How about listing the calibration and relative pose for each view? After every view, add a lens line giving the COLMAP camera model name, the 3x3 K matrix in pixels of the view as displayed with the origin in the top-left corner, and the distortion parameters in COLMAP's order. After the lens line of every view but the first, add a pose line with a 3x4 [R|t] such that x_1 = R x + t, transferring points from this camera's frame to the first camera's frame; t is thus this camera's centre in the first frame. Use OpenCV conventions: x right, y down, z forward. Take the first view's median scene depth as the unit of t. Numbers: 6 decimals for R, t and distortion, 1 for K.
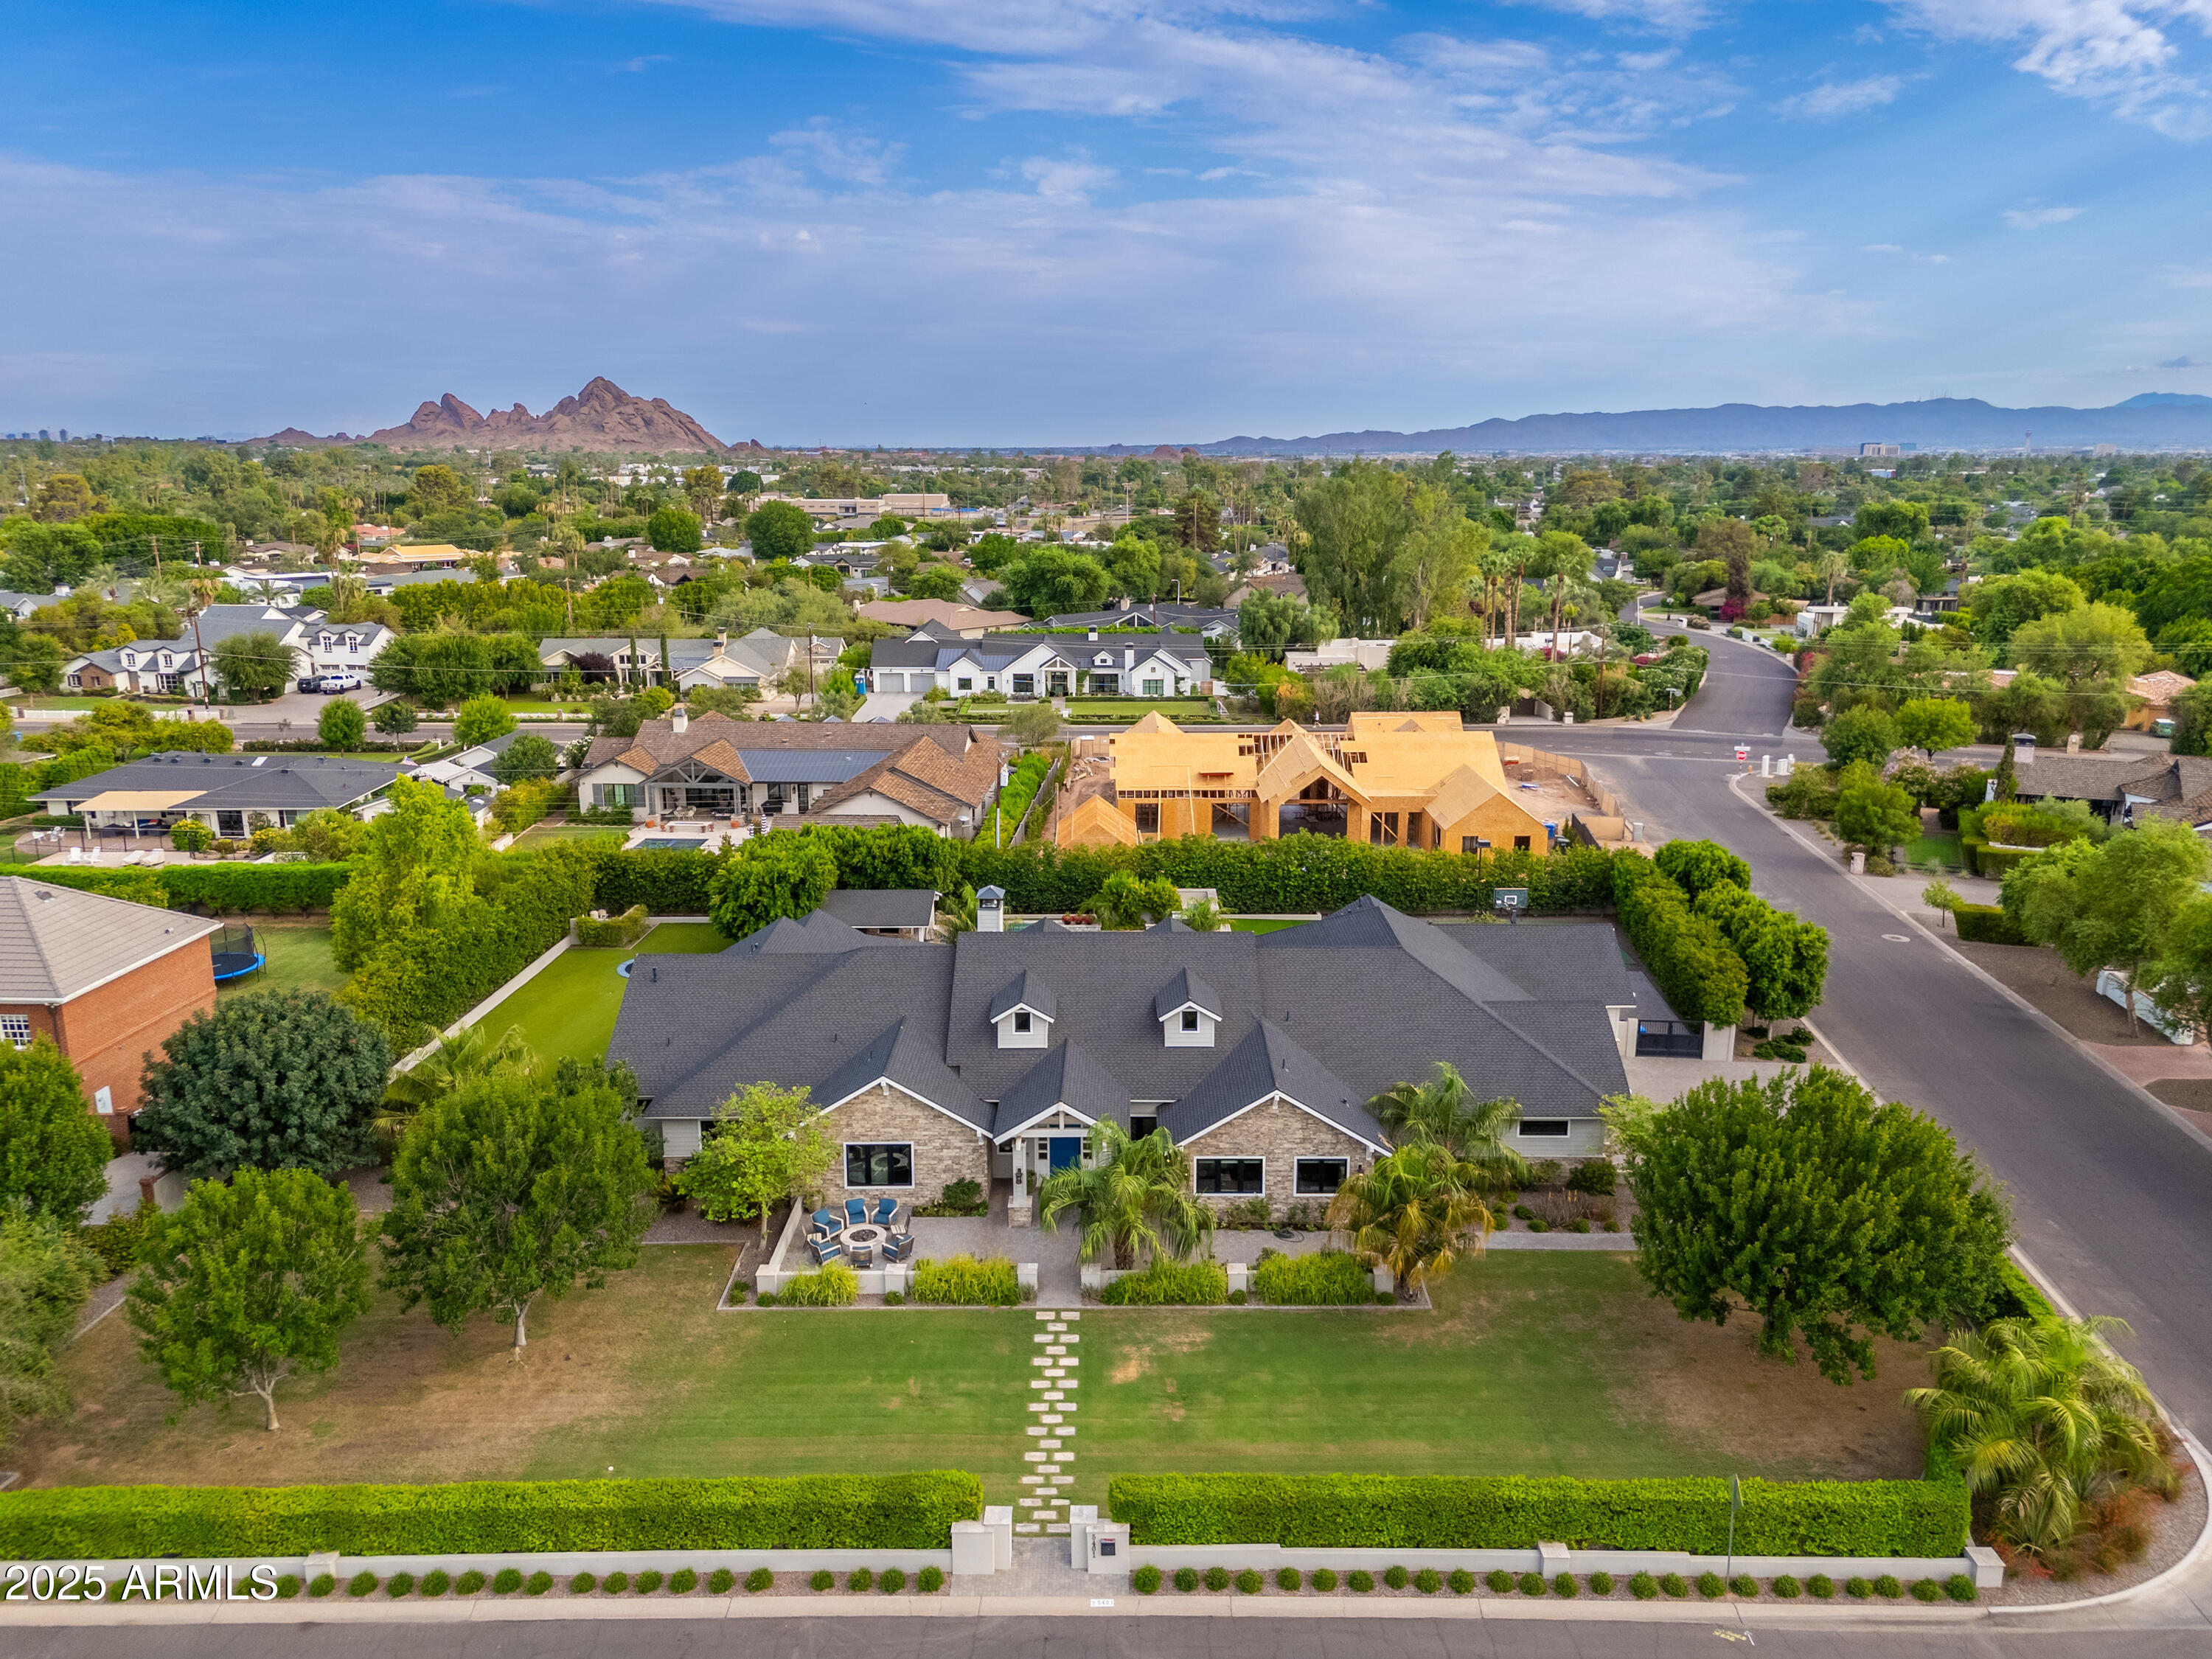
lens RADIAL K [[1616.1, 0, 1106.0], [0, 1616.1, 829.5], [0, 0, 1]] dist [0.063609, -0.027225]
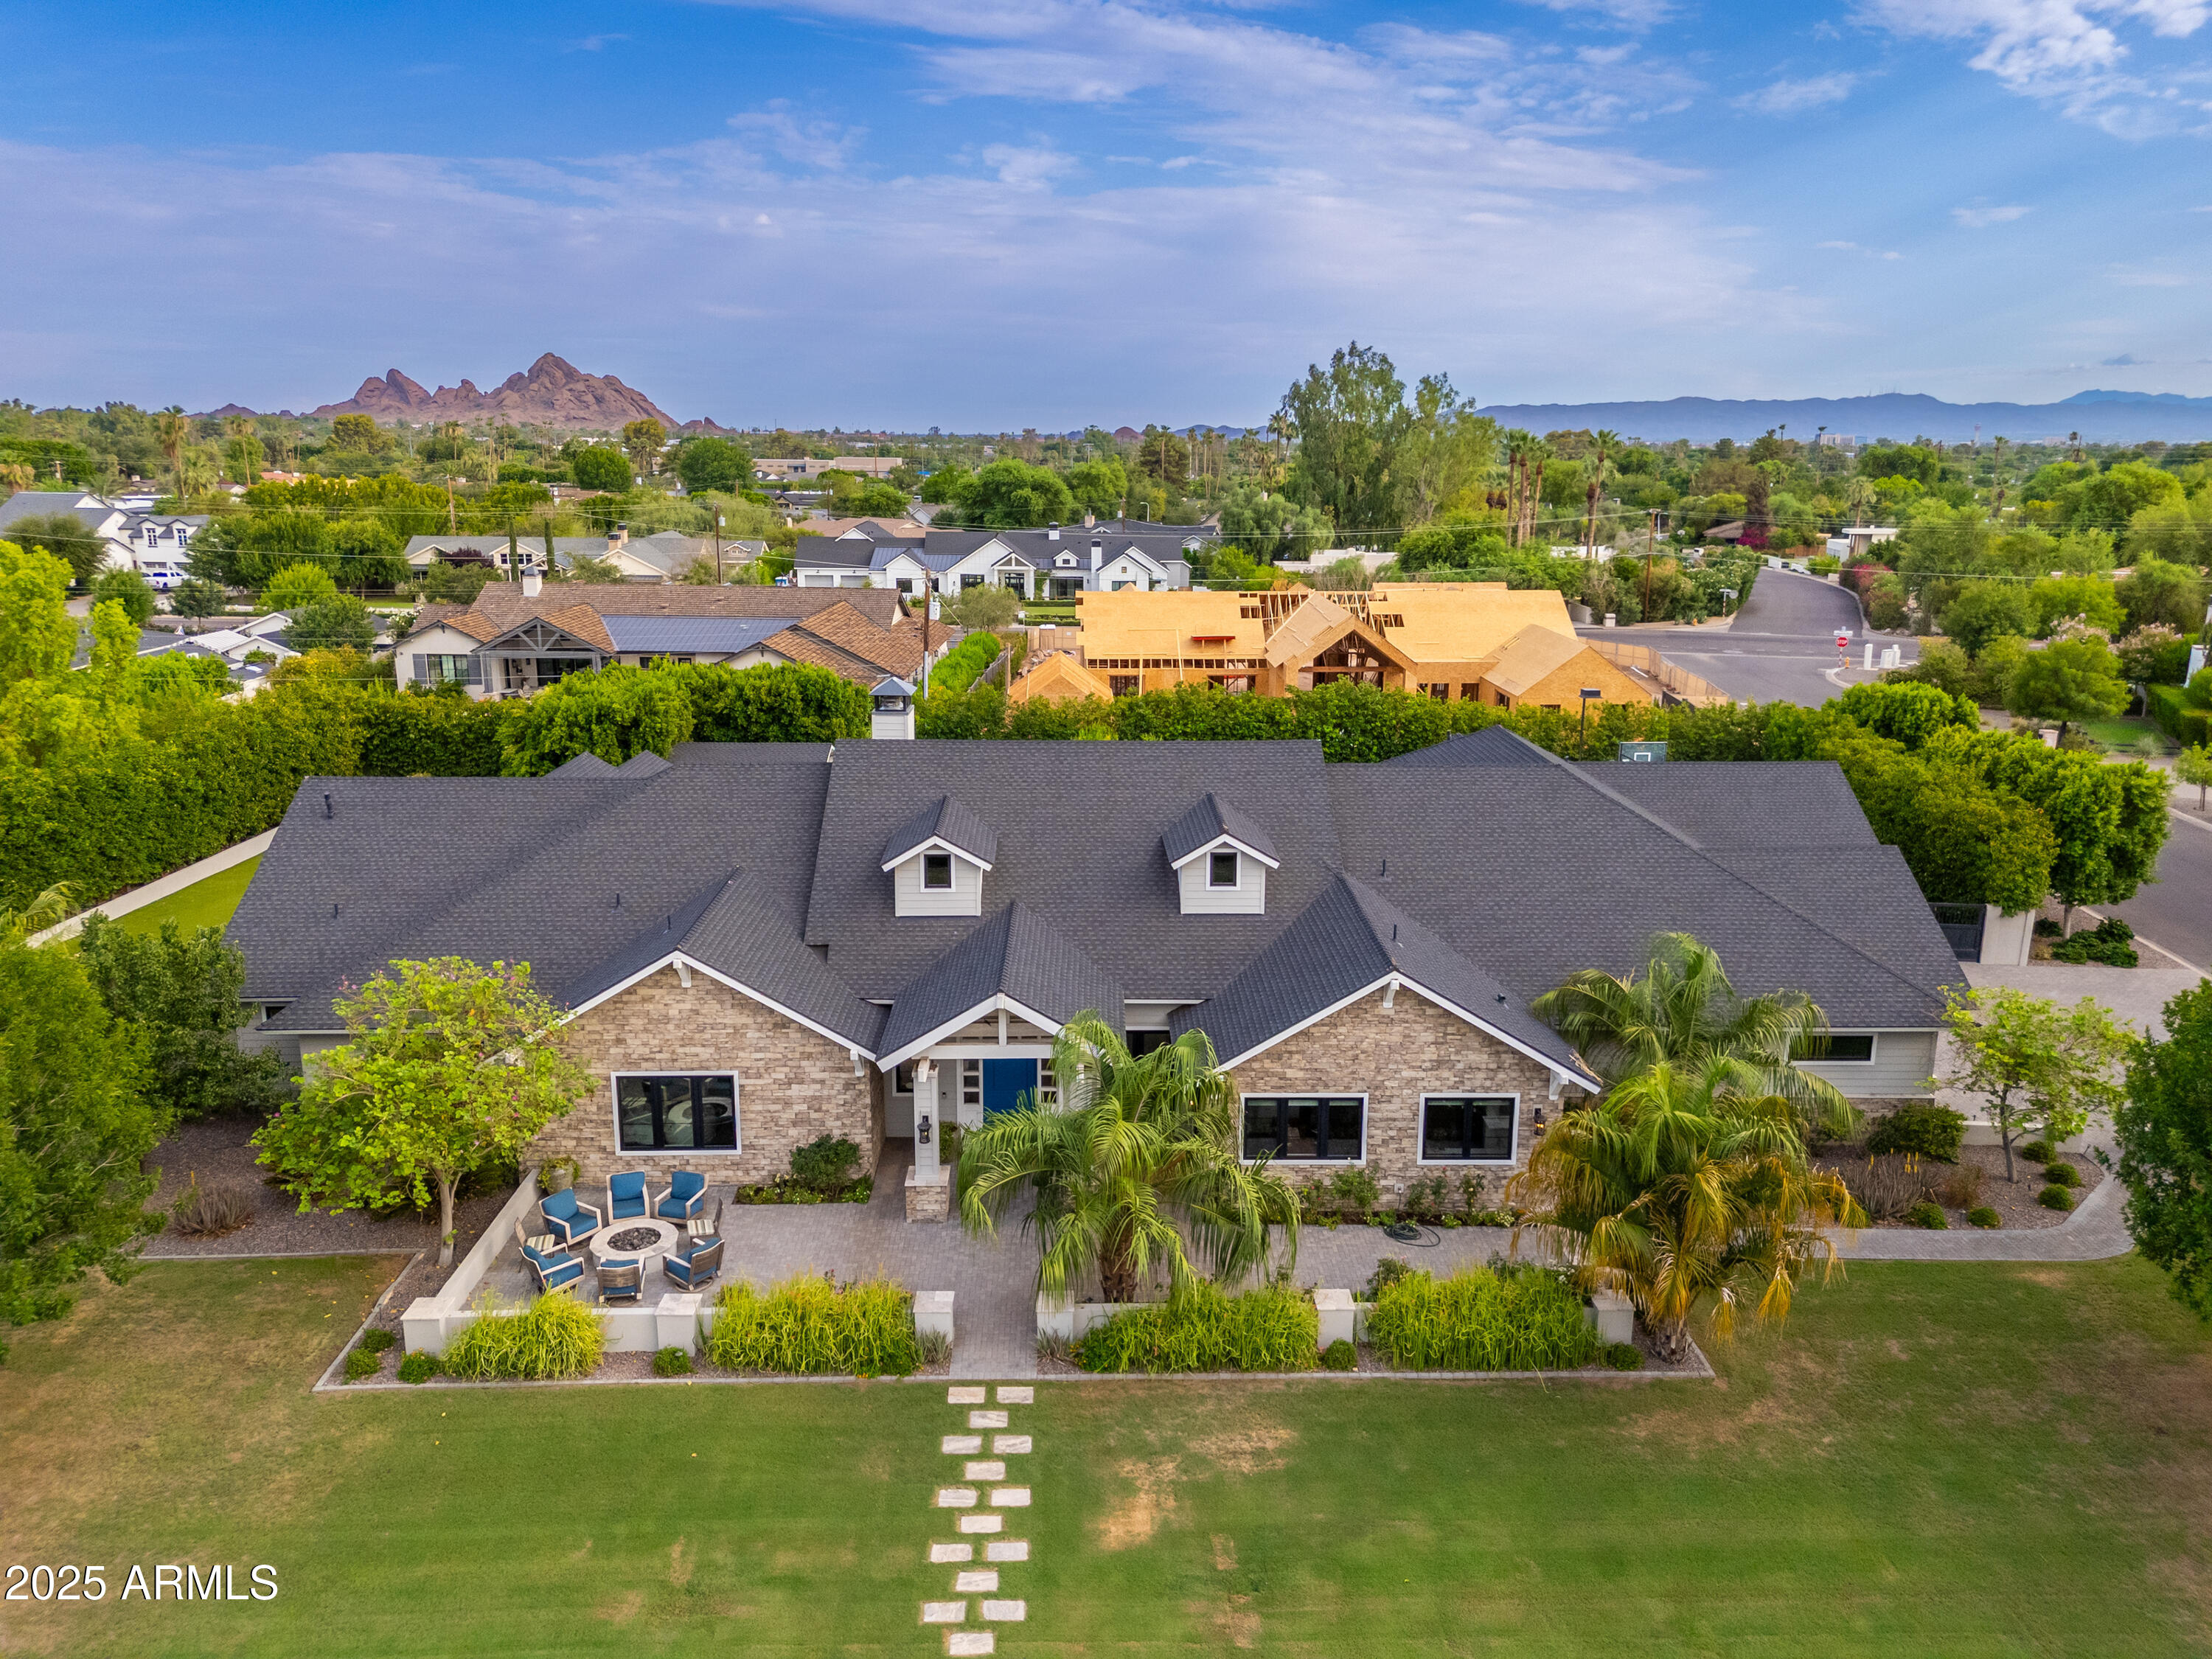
lens RADIAL K [[1617.9, 0, 1107.2], [0, 1617.9, 833.7], [0, 0, 1]] dist [0.054824, -0.012403]
pose [[0.999658, 0.001831, 0.026072, -0.005698], [-0.002078, 0.999953, 0.009430, 0.100169], [-0.026053, -0.009481, 0.999616, 0.415919]]
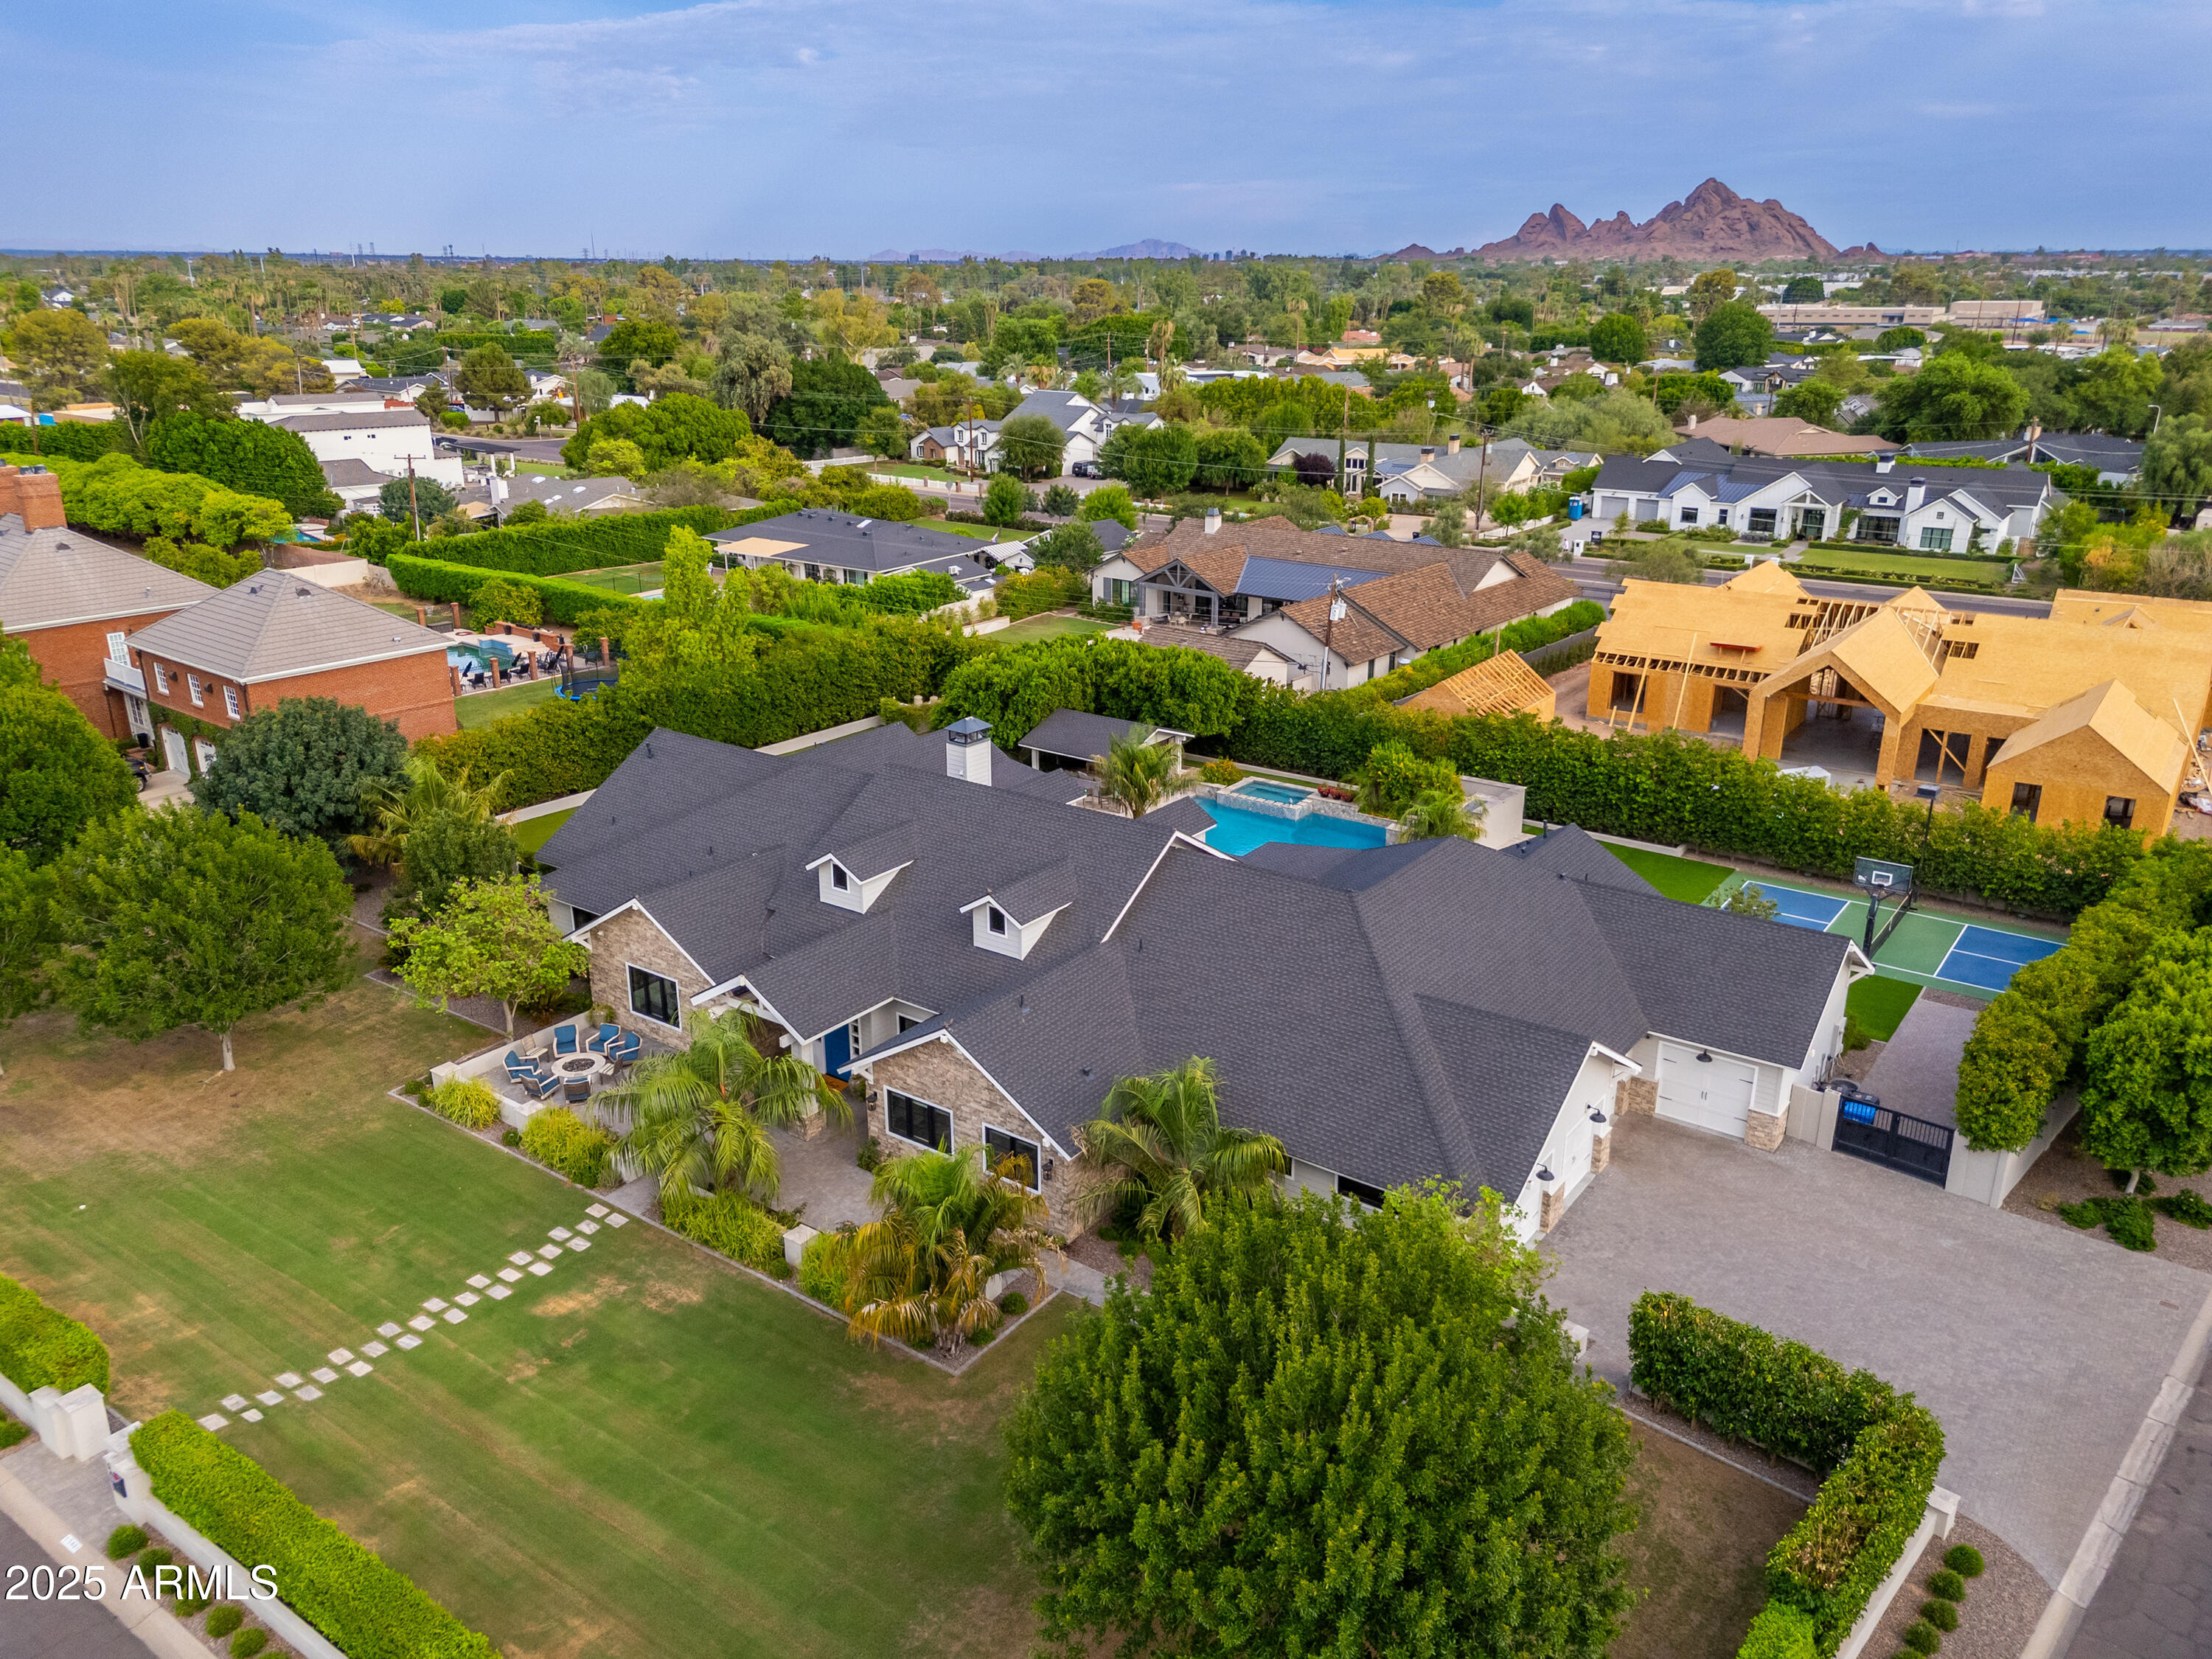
lens RADIAL K [[1617.9, 0, 1107.2], [0, 1617.9, 833.7], [0, 0, 1]] dist [0.054824, -0.012403]
pose [[0.808164, 0.194046, -0.556072, 0.516040], [-0.132884, 0.979896, 0.148817, -0.044253], [0.573770, -0.046375, 0.817702, 0.400701]]
